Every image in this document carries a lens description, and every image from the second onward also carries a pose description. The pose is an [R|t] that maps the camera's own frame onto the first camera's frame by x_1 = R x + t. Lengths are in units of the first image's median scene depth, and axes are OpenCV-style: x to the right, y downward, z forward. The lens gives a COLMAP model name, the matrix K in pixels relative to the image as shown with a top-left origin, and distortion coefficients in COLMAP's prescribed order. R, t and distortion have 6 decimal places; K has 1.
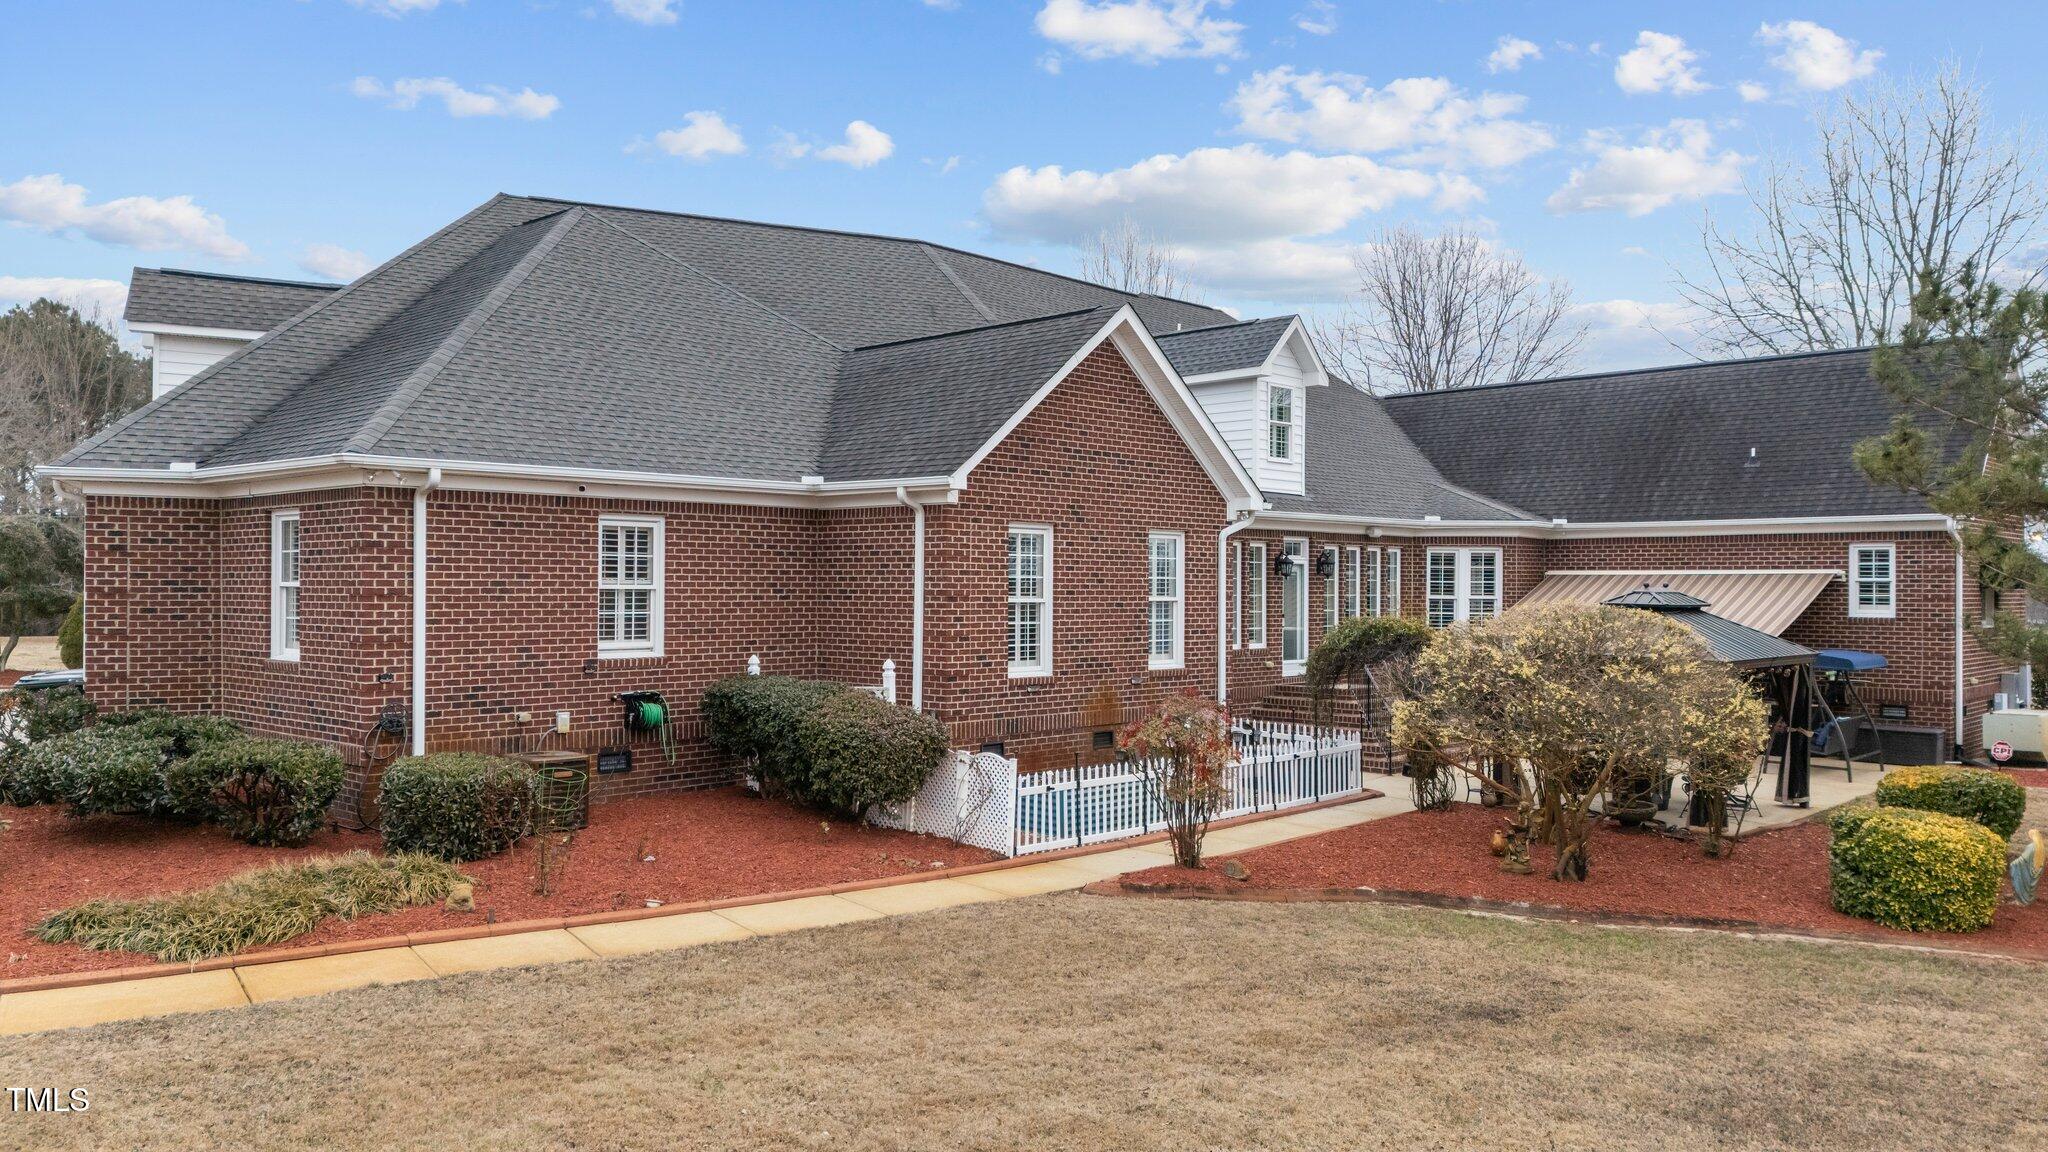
lens RADIAL K [[1491.3, 0, 1029.5], [0, 1491.3, 537.6], [0, 0, 1]] dist [0.071984, -0.066979]
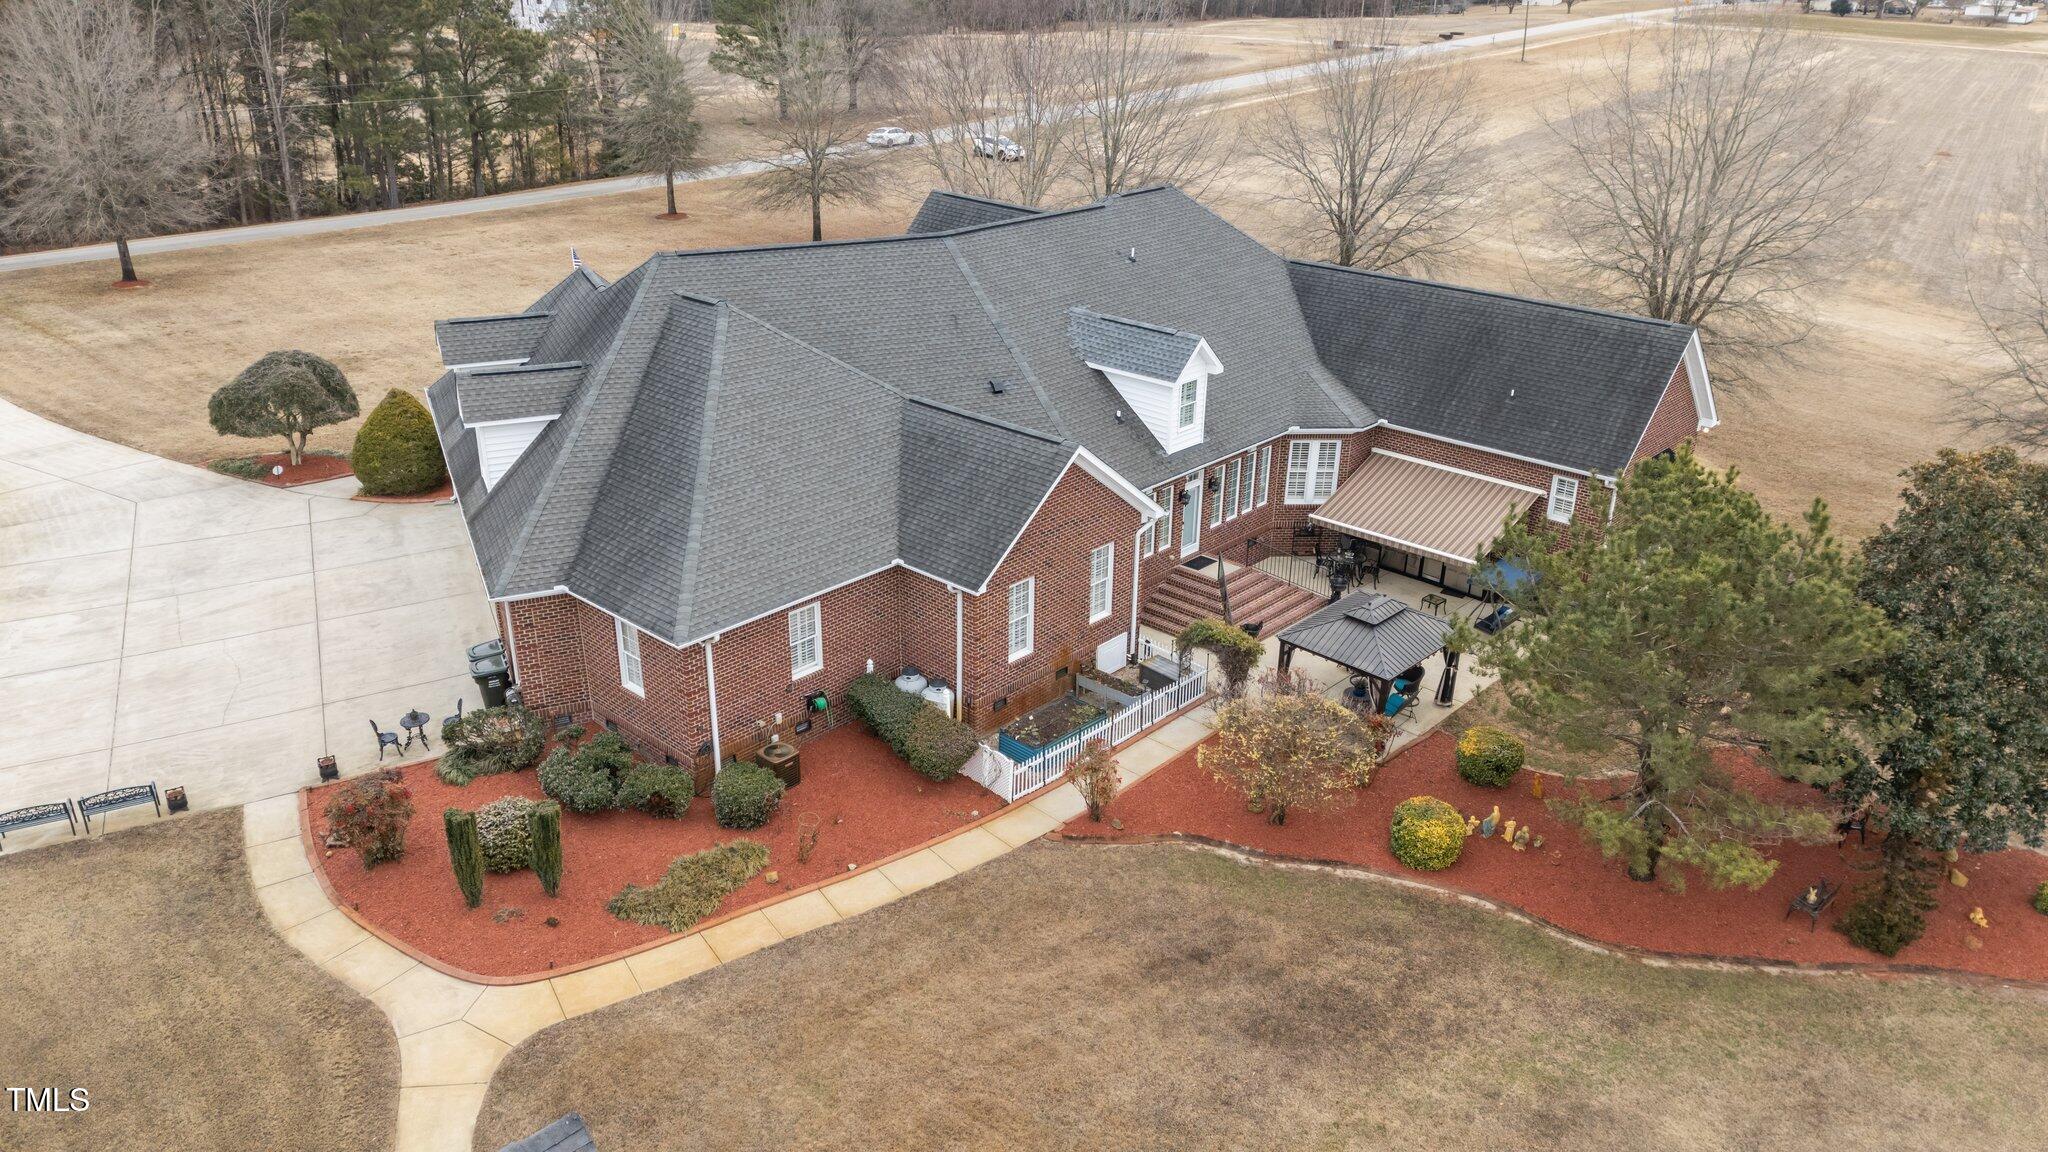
lens RADIAL K [[1436.5, 0, 1031.7], [0, 1436.5, 567.9], [0, 0, 1]] dist [0.113704, -0.150360]
pose [[0.999951, 0.005749, 0.008116, -0.001013], [-0.008595, 0.910174, 0.414137, -0.643781], [-0.005006, -0.414187, 0.910178, -0.476635]]
